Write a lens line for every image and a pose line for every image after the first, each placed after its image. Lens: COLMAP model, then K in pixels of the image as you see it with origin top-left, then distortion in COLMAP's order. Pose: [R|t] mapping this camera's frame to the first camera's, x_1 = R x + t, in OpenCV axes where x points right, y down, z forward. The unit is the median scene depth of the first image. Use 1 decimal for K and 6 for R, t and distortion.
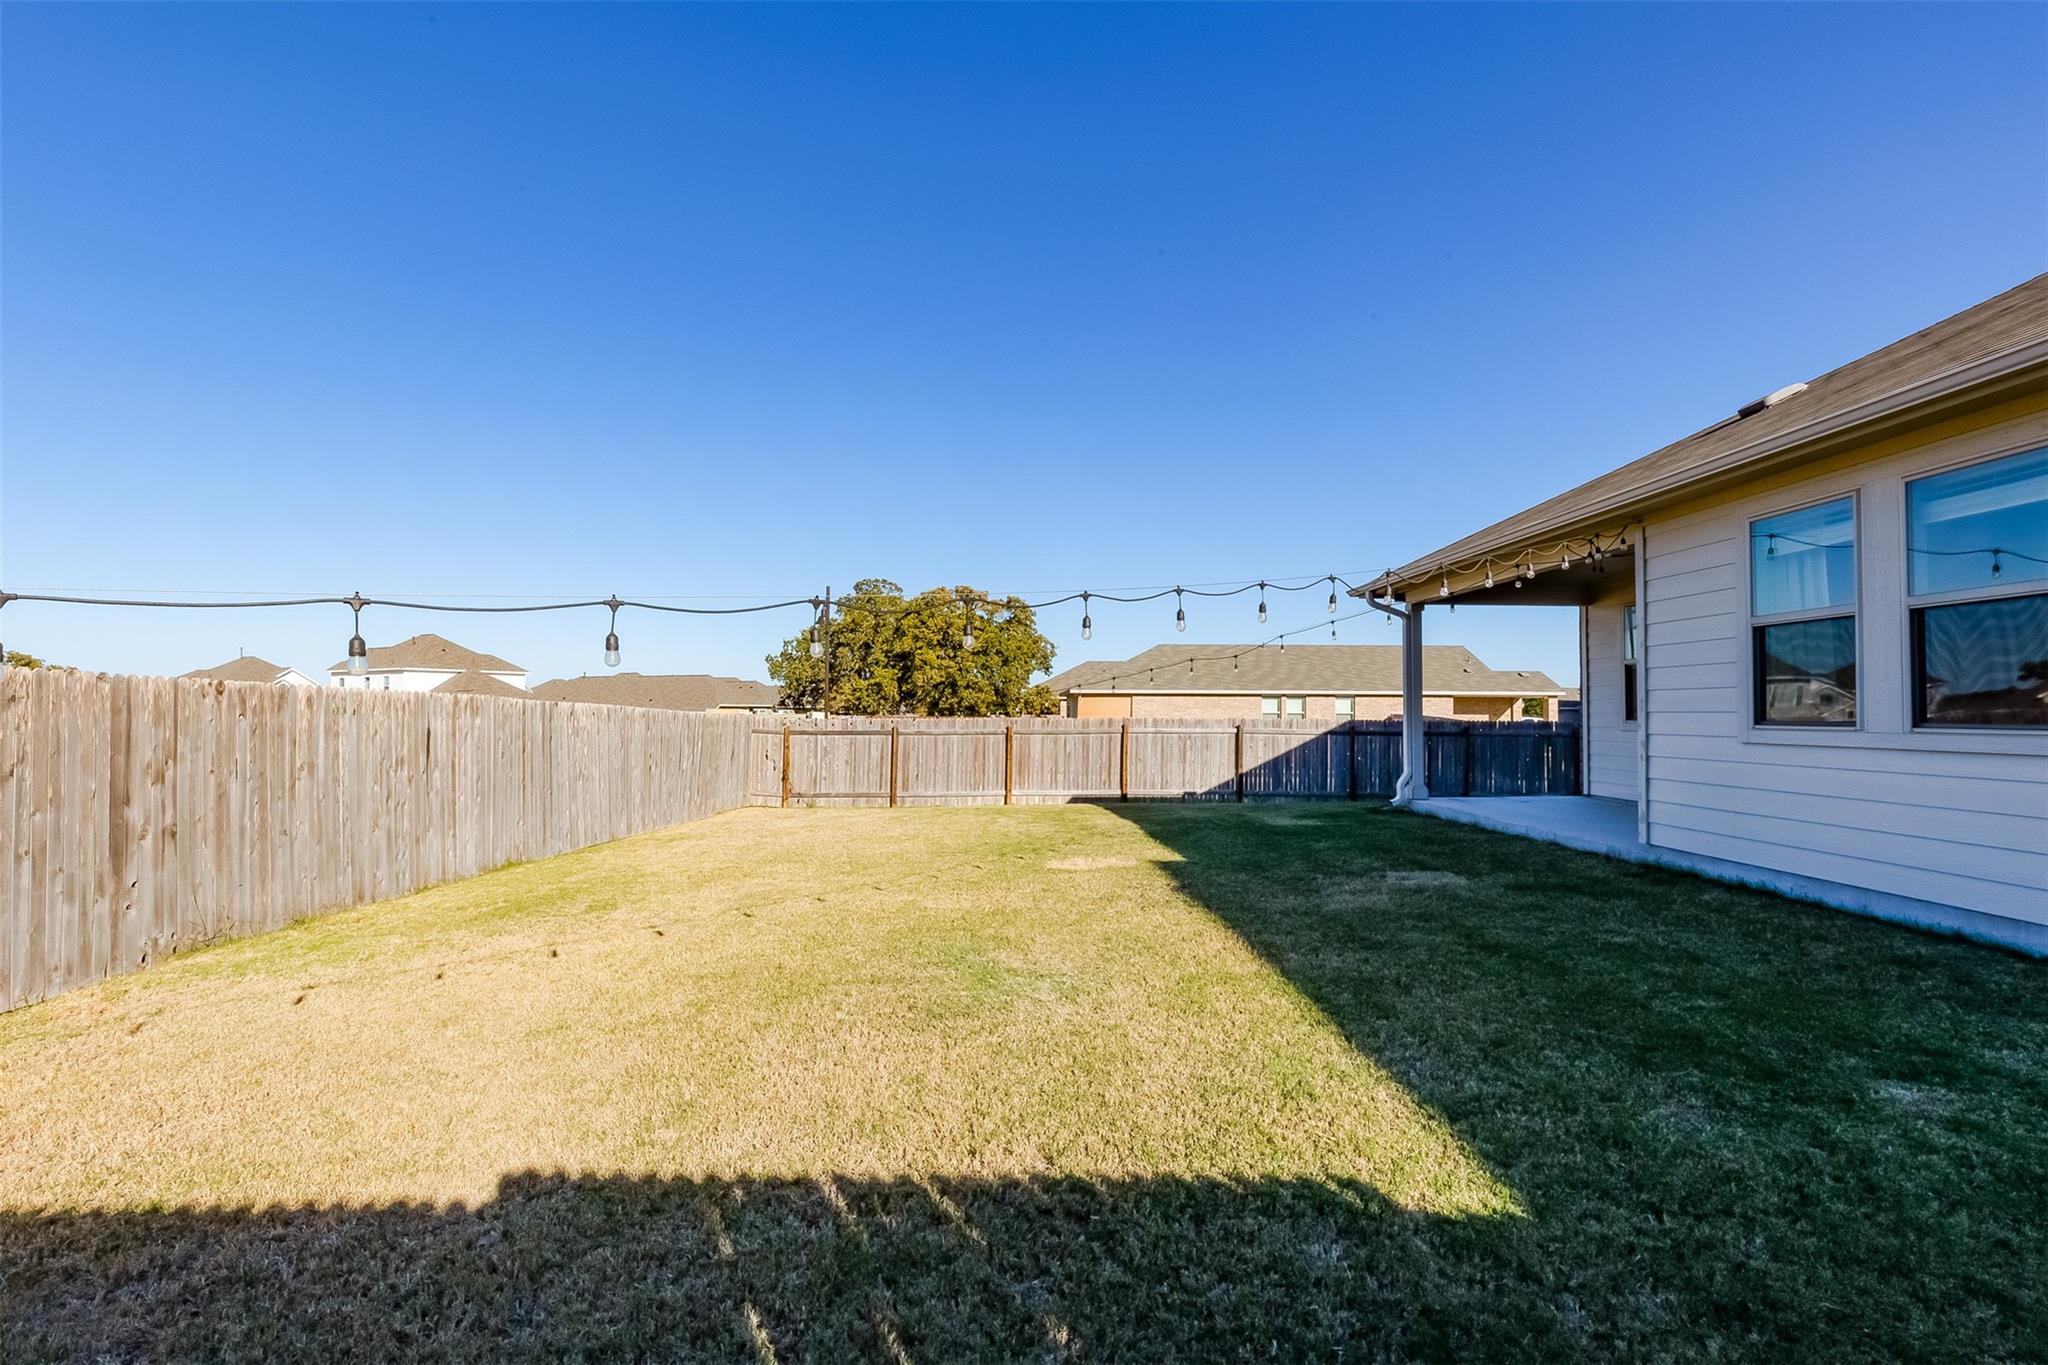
lens RADIAL K [[939.7, 0, 1024.7], [0, 939.7, 689.0], [0, 0, 1]] dist [0.003942, 0.000191]
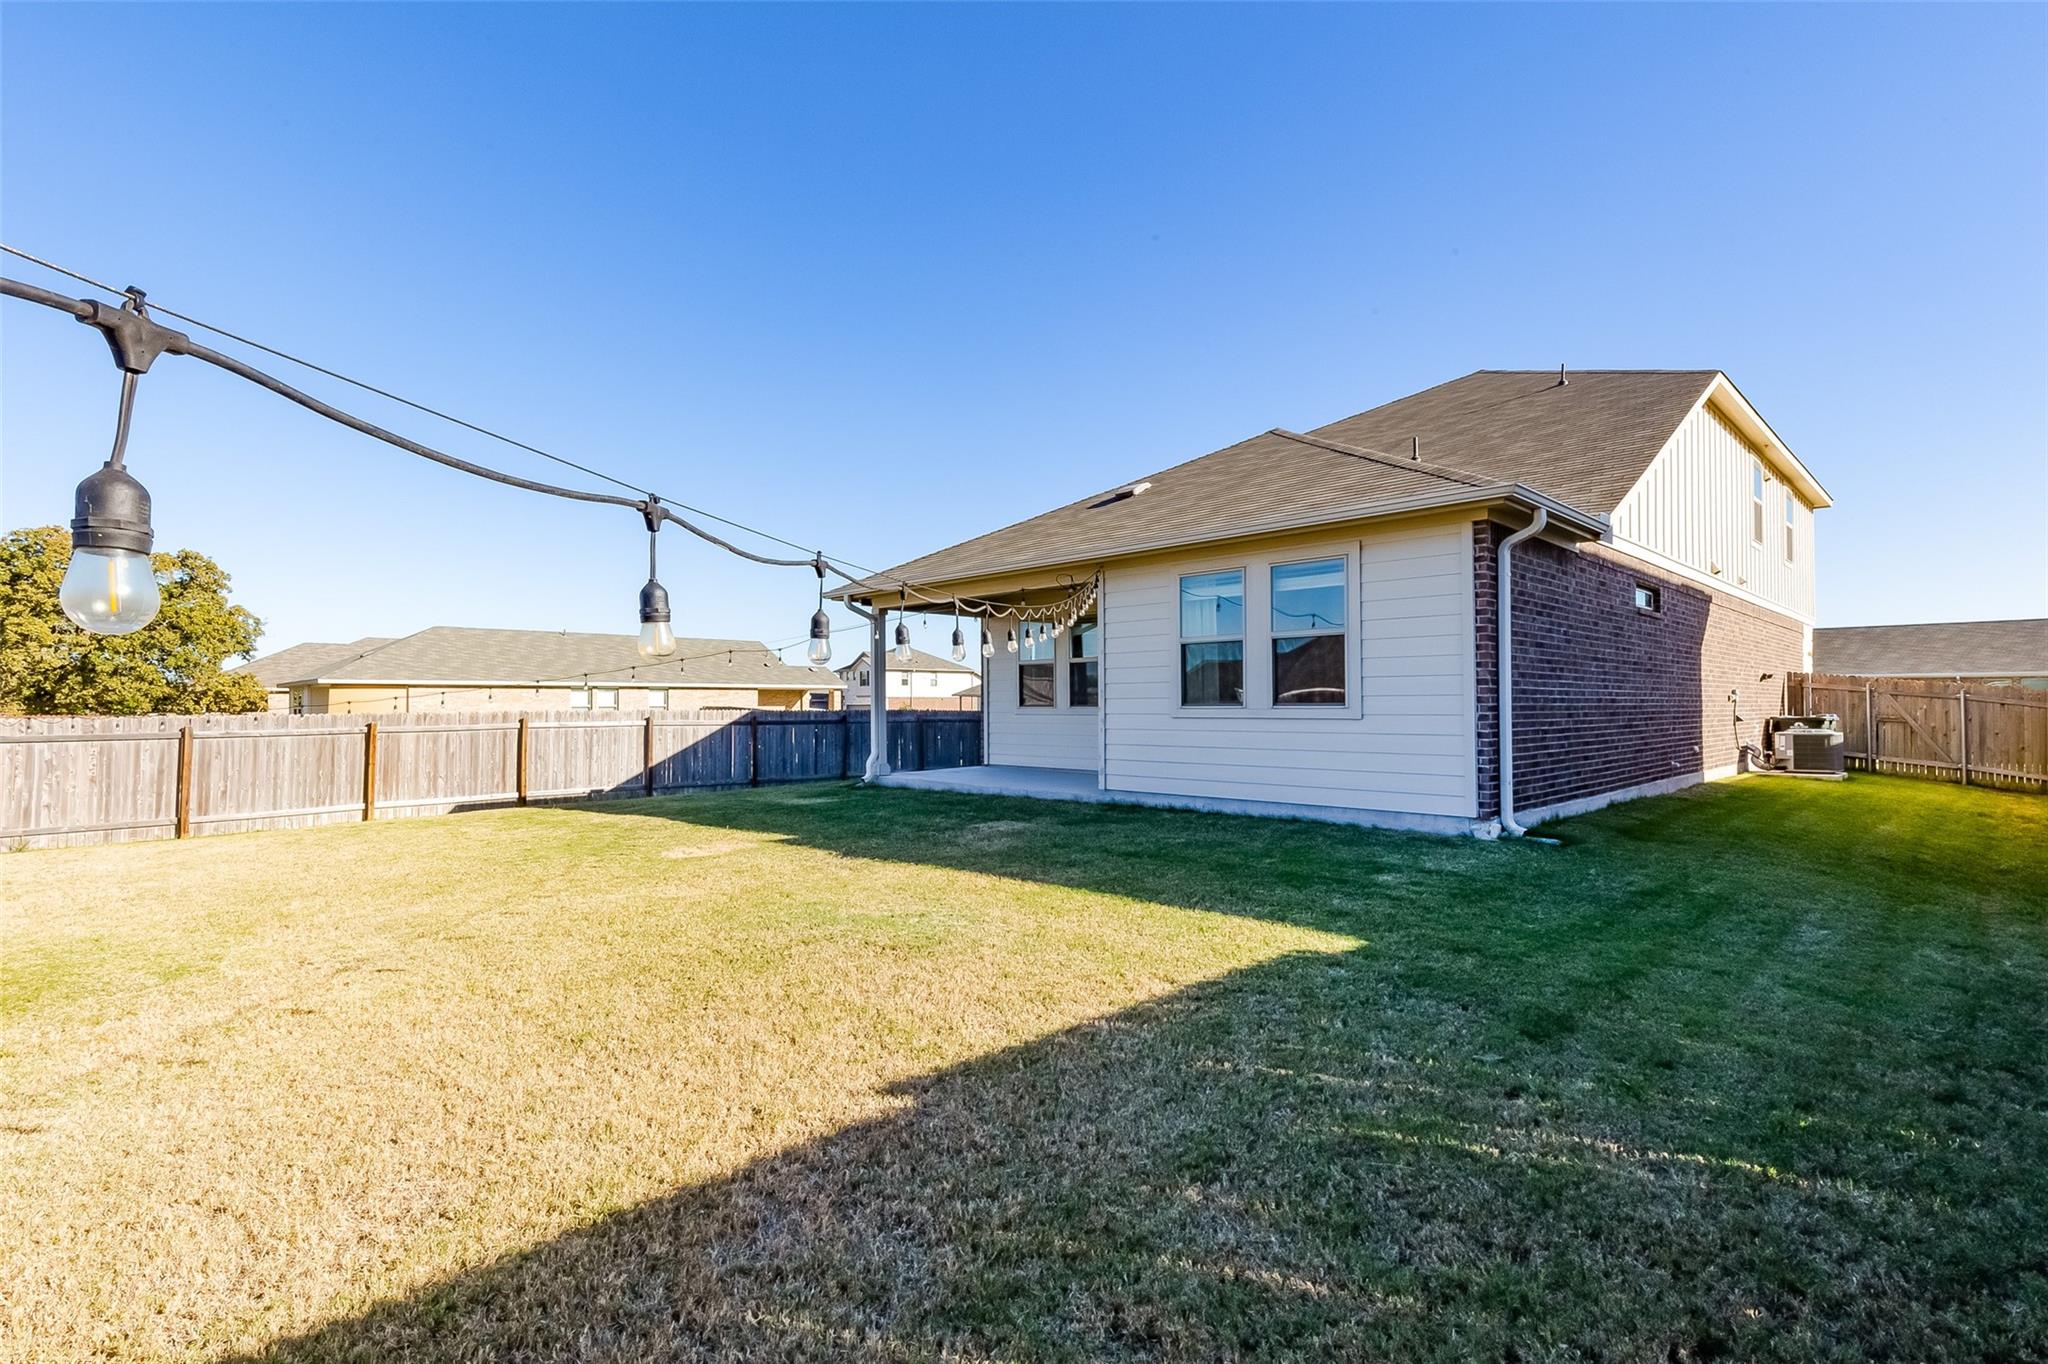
lens RADIAL K [[972.2, 0, 1024.0], [0, 972.2, 682.0], [0, 0, 1]] dist [-0.000376, -0.000257]
pose [[0.710602, 0.007651, 0.703553, -0.205142], [-0.007907, 0.999965, -0.002888, 0.001913], [-0.703550, -0.003511, 0.710637, 0.010096]]
